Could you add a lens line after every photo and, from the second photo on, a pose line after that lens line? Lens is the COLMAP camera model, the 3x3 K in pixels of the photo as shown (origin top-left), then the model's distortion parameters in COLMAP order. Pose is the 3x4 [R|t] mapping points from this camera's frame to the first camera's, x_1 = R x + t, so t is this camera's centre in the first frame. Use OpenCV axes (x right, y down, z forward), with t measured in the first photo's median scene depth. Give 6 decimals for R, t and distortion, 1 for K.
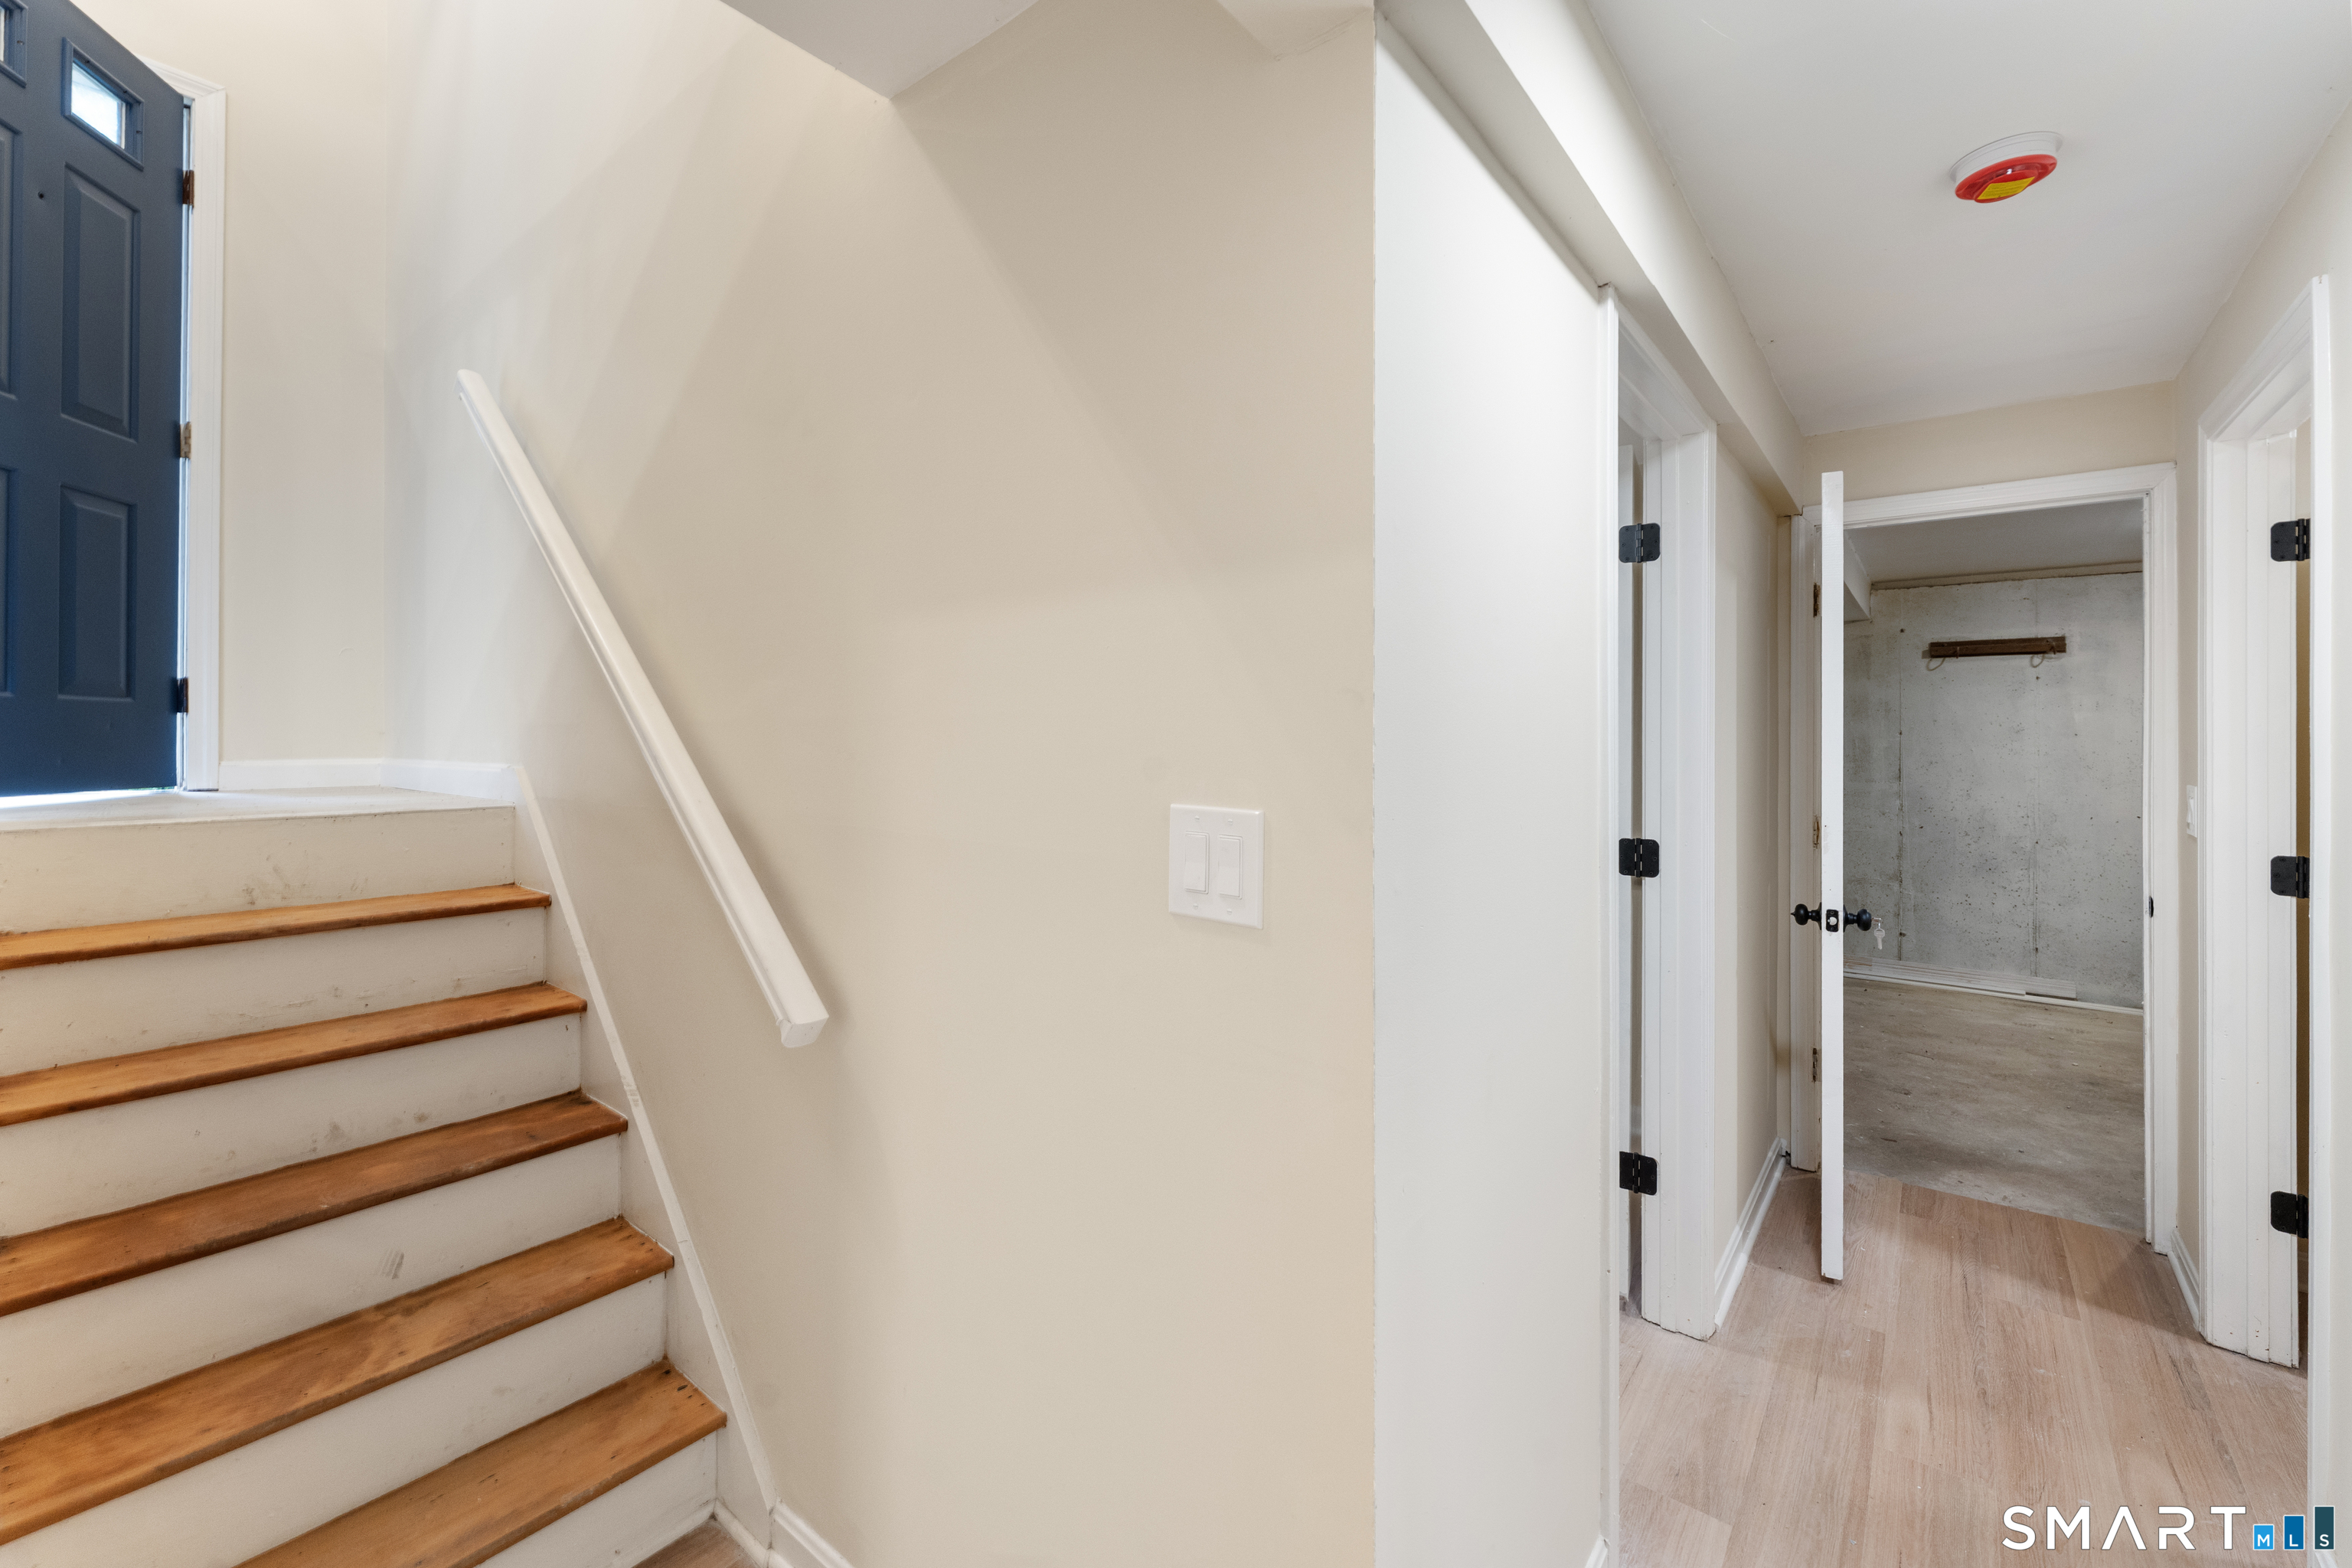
lens RADIAL K [[961.4, 0, 1185.7], [0, 961.4, 753.0], [0, 0, 1]] dist [0.000758, 0.000081]
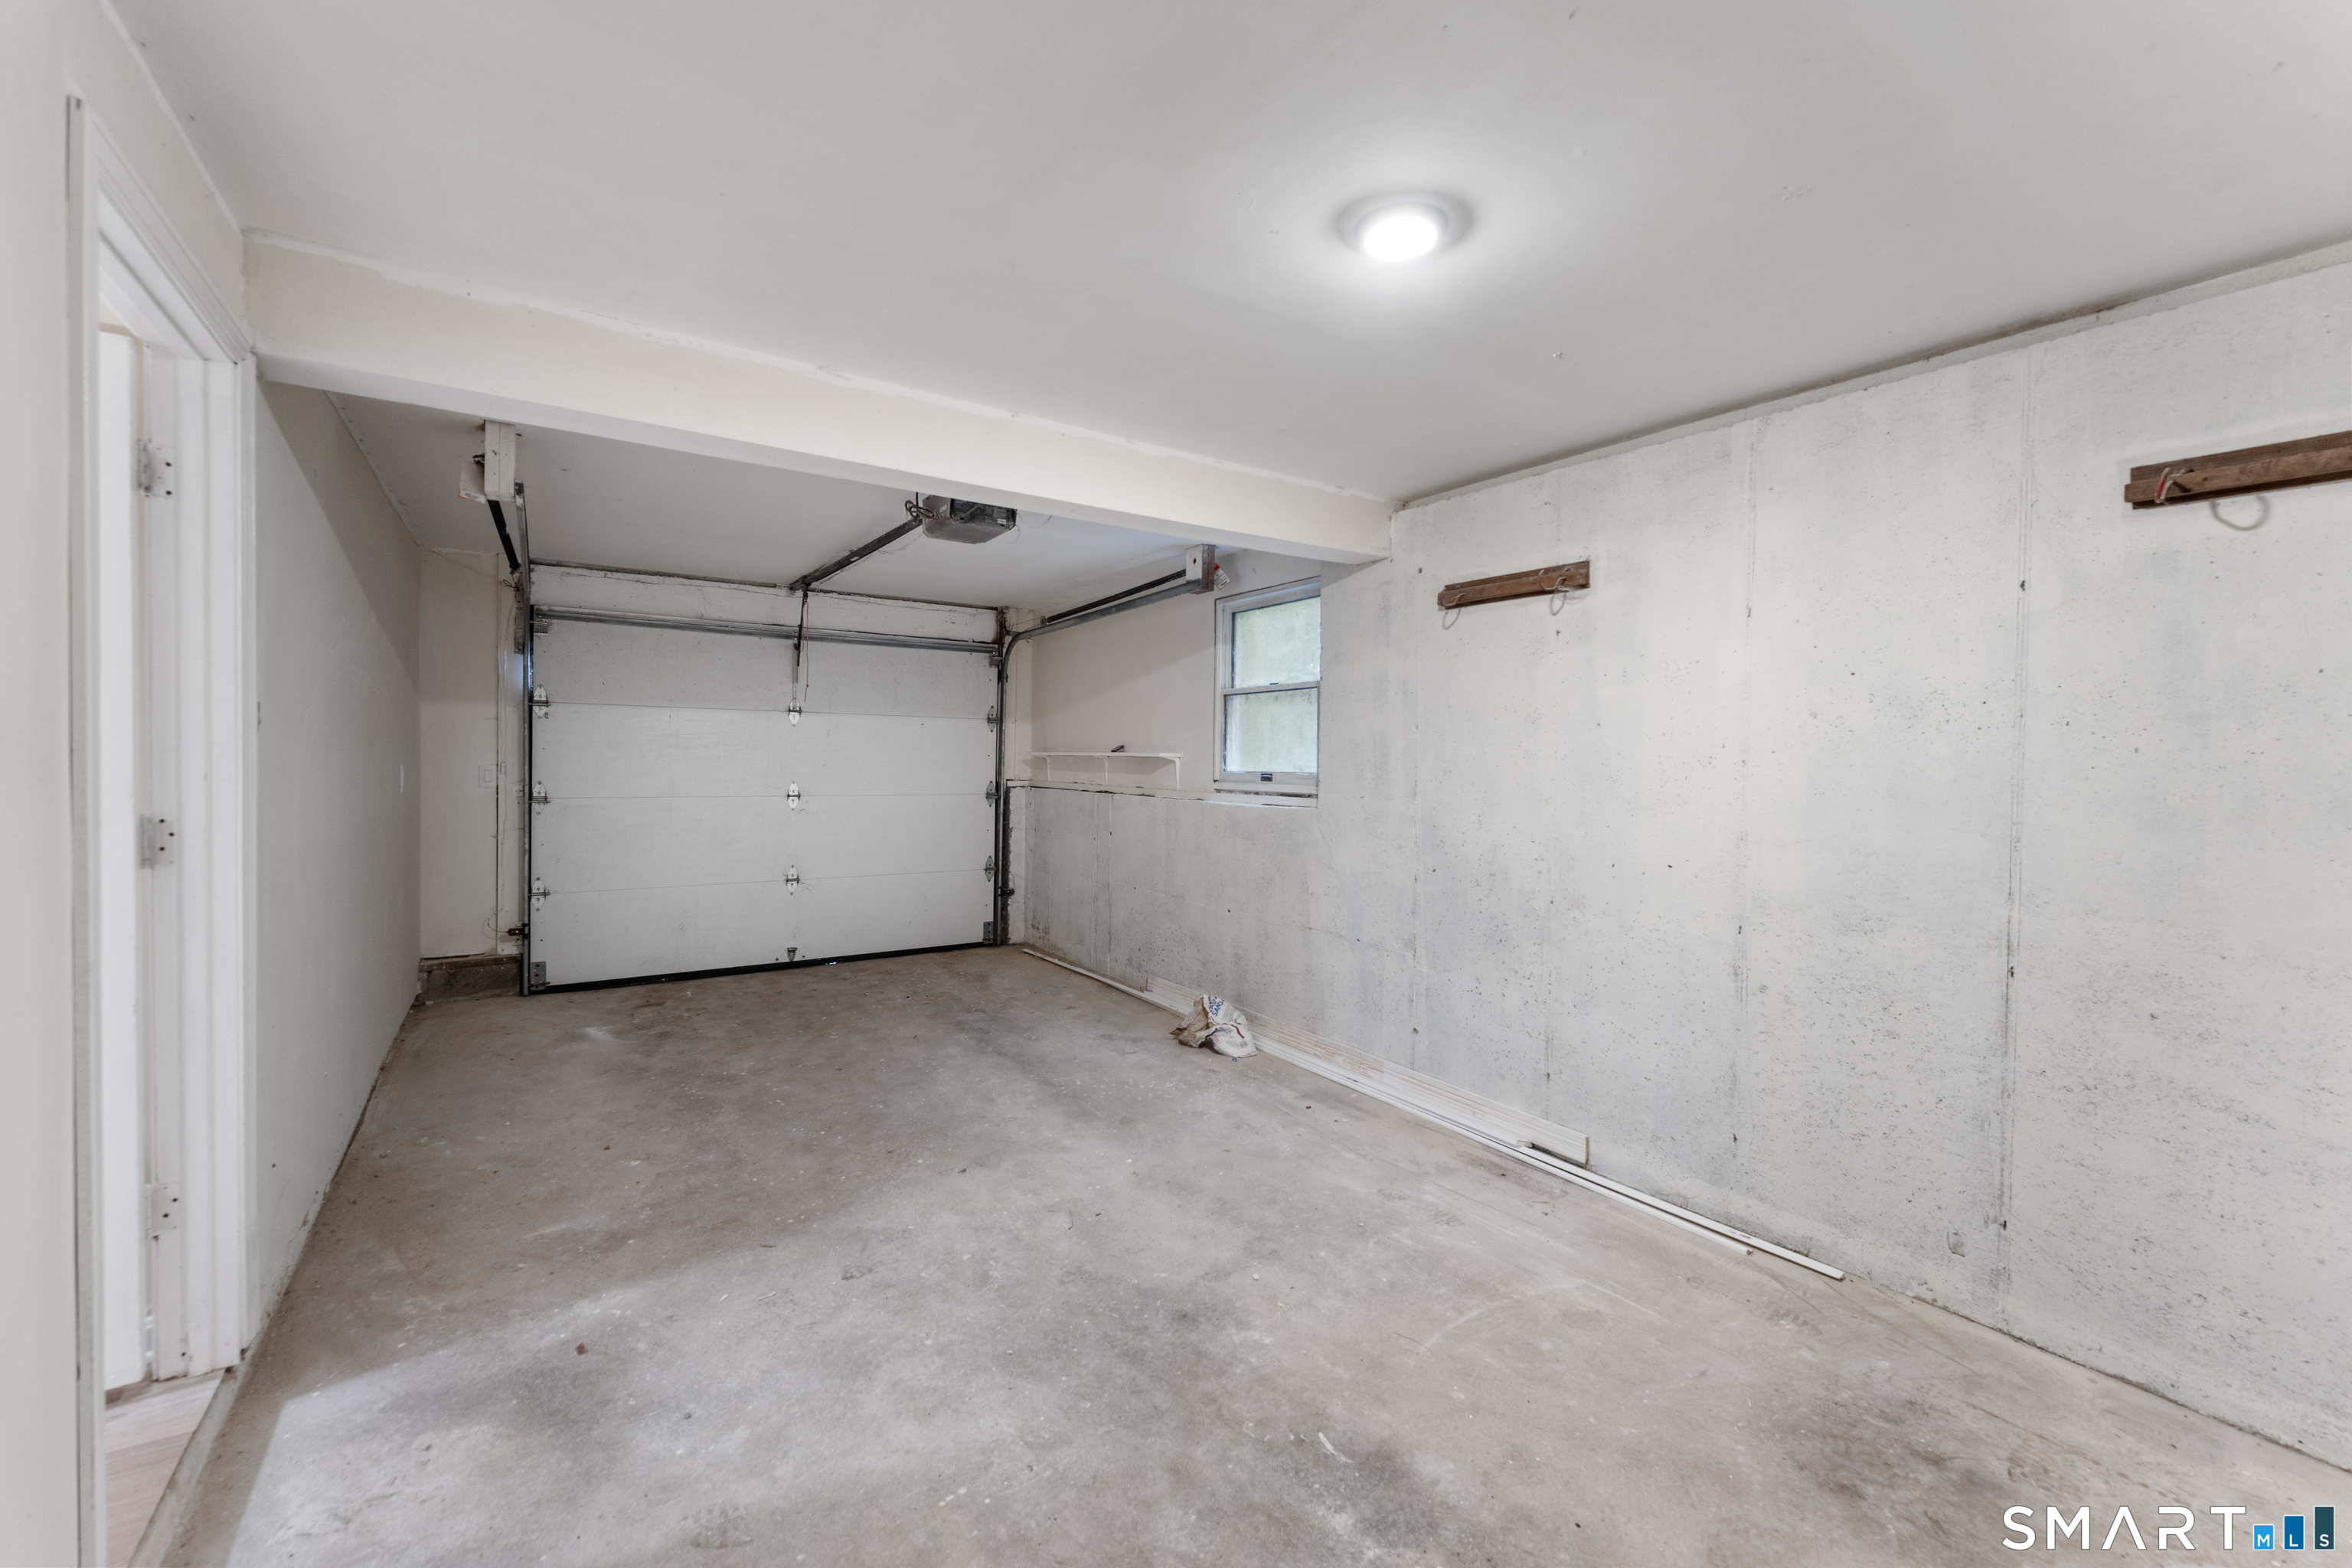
lens RADIAL K [[947.9, 0, 1172.4], [0, 947.9, 792.6], [0, 0, 1]] dist [-0.001945, -0.000271]
pose [[0.954168, 0.024450, -0.298270, 0.830899], [-0.019719, 0.999628, 0.018861, 0.016844], [0.298621, -0.012115, 0.954295, 0.352268]]
